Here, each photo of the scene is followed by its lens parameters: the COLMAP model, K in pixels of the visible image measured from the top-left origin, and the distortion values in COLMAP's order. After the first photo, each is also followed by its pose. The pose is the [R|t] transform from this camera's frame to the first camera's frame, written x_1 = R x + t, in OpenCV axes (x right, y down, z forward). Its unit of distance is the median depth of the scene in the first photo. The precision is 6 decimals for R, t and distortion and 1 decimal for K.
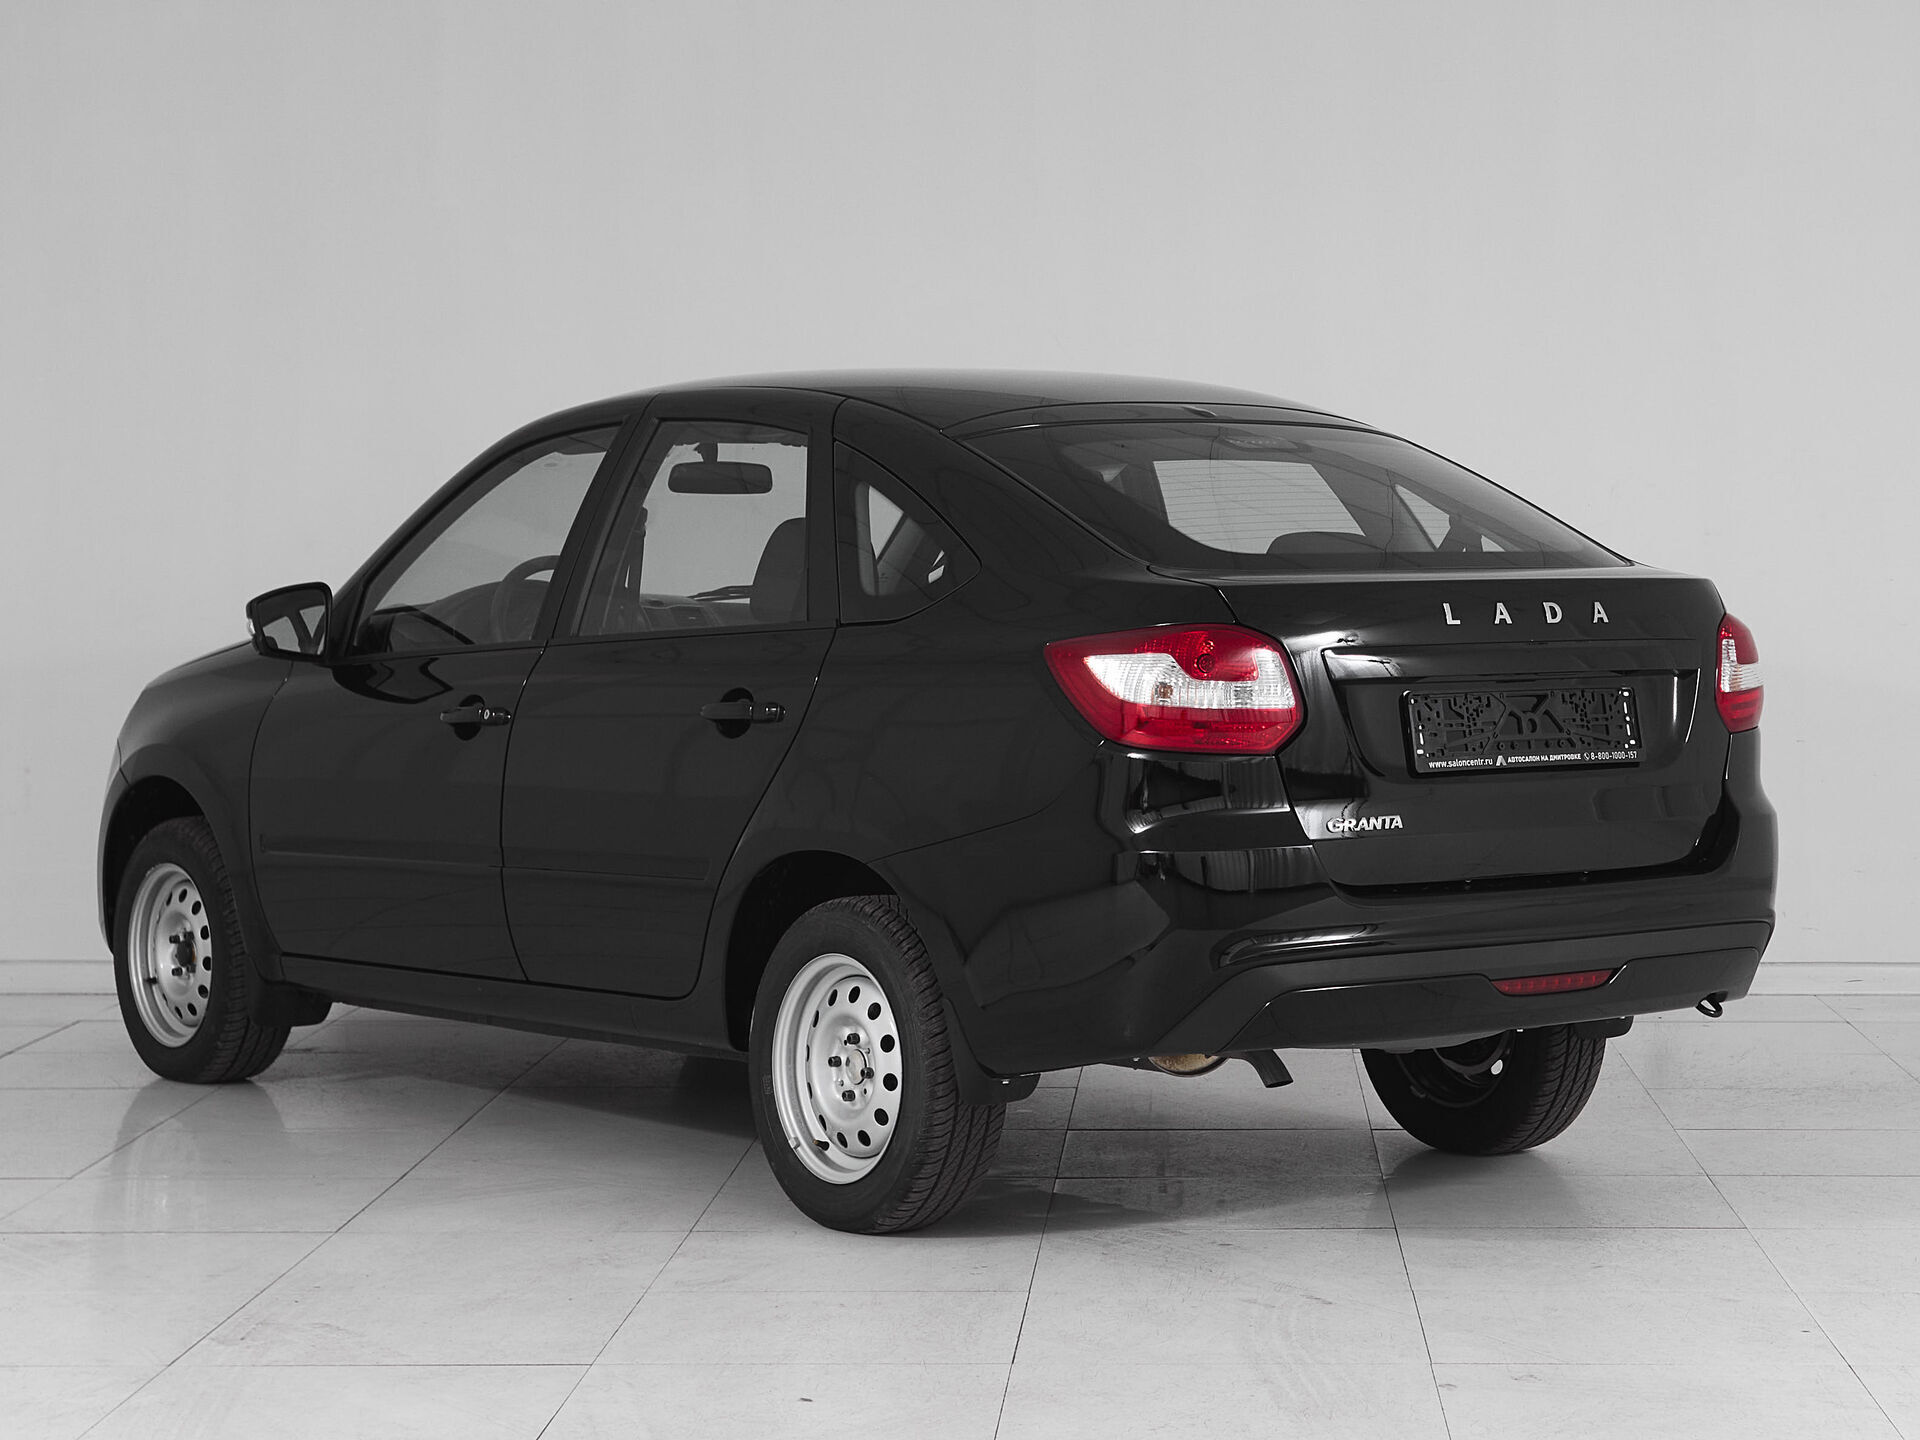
lens RADIAL K [[2517.9, 0, 960.0], [0, 2517.9, 720.0], [0, 0, 1]] dist [0.029627, -0.008889]
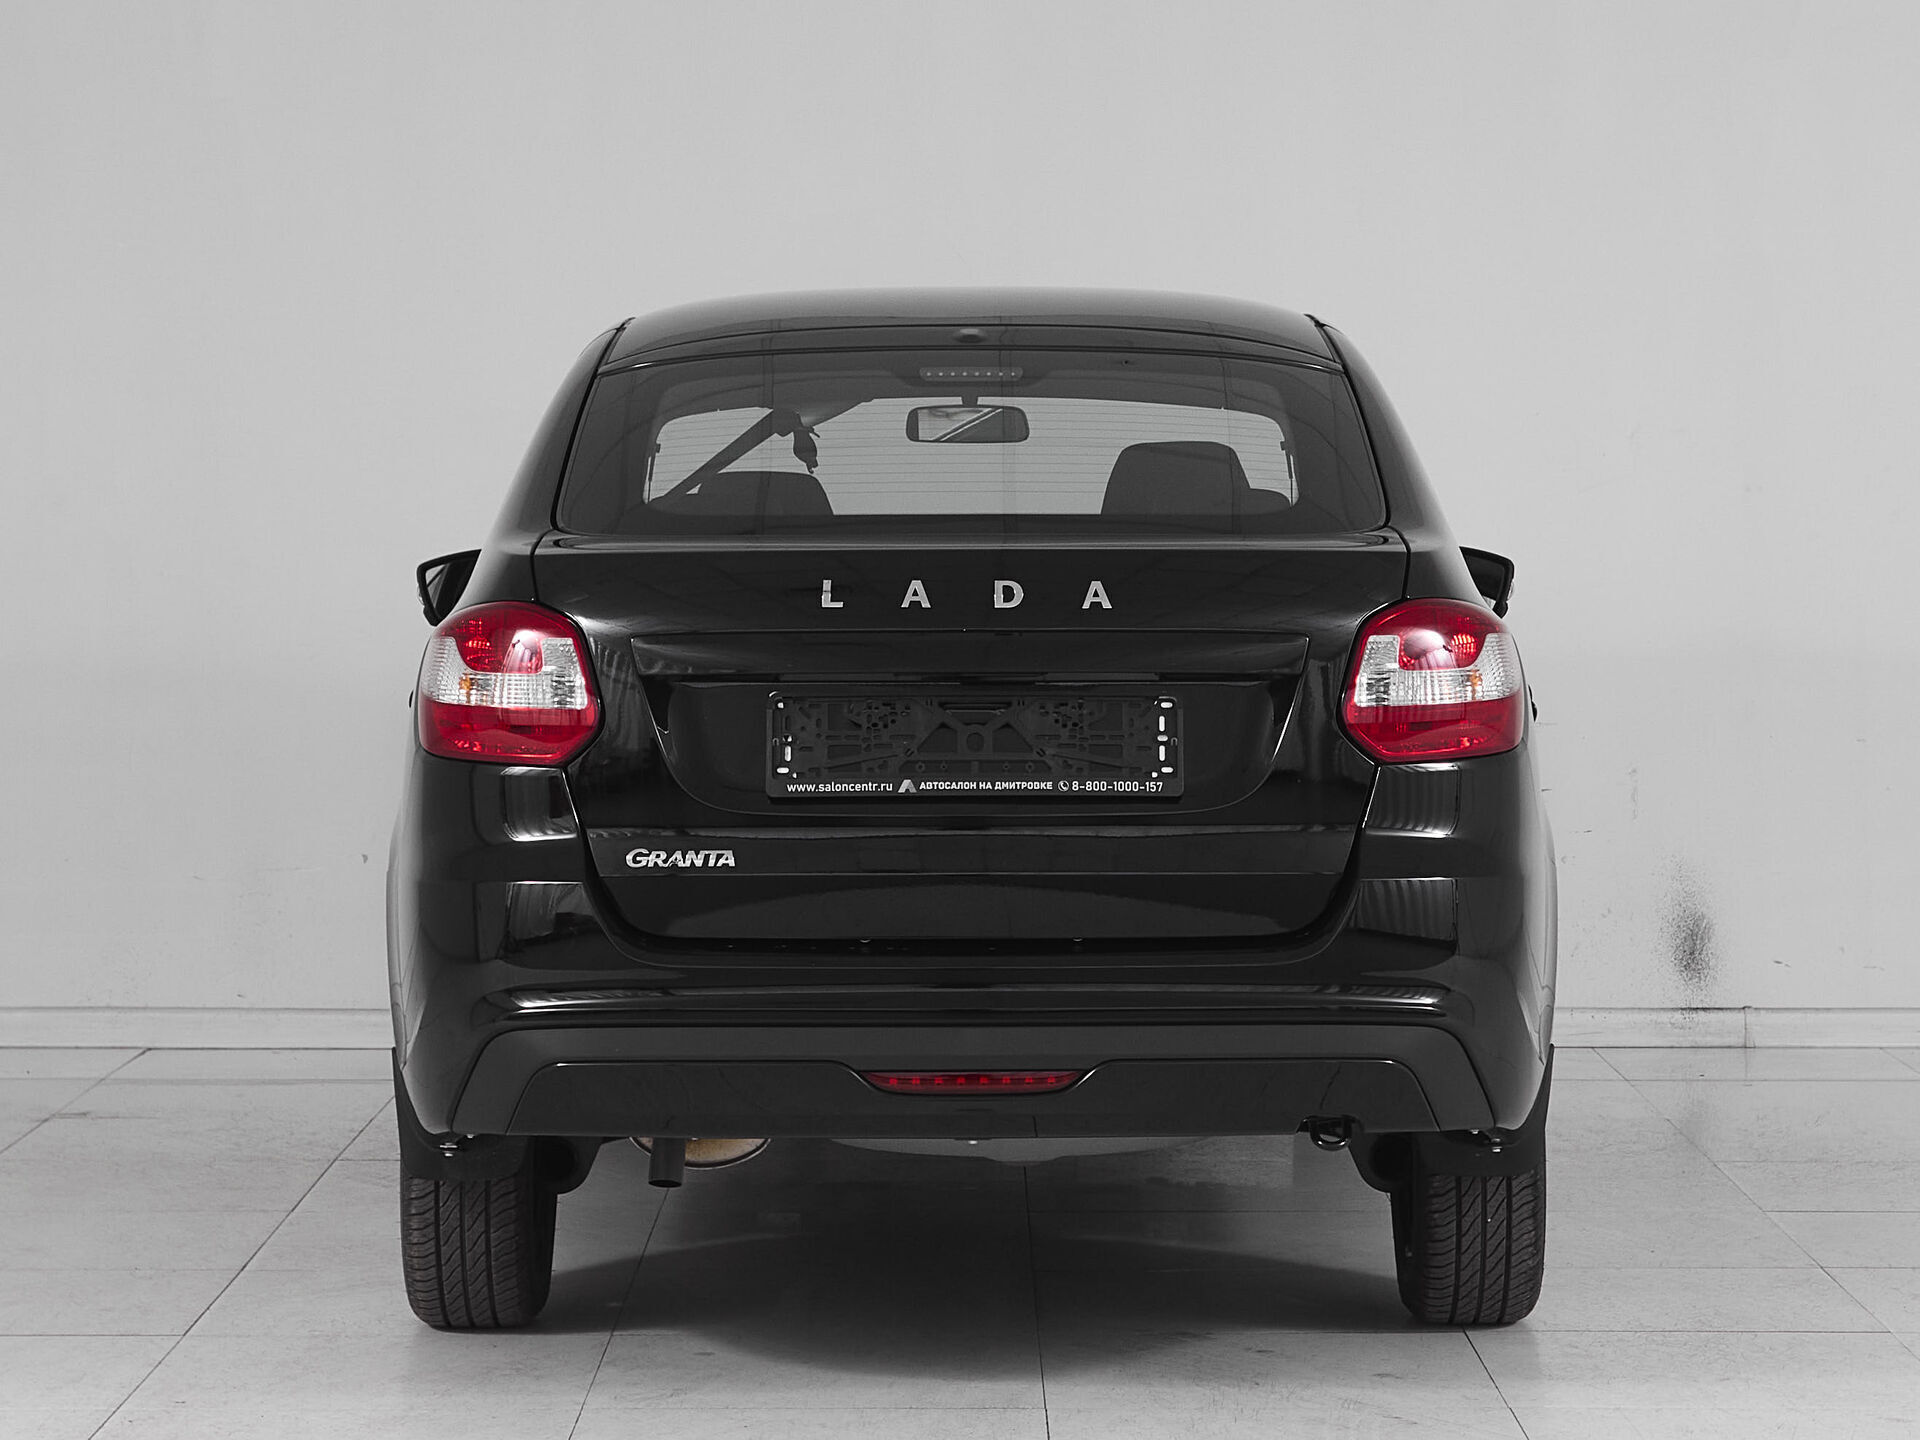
lens RADIAL K [[2517.9, 0, 960.0], [0, 2517.9, 720.0], [0, 0, 1]] dist [0.029627, -0.008889]
pose [[0.914364, 0.034855, -0.403389, 0.528591], [-0.031059, 0.999390, 0.015952, -0.016425], [0.403699, -0.002057, 0.914890, 0.302432]]
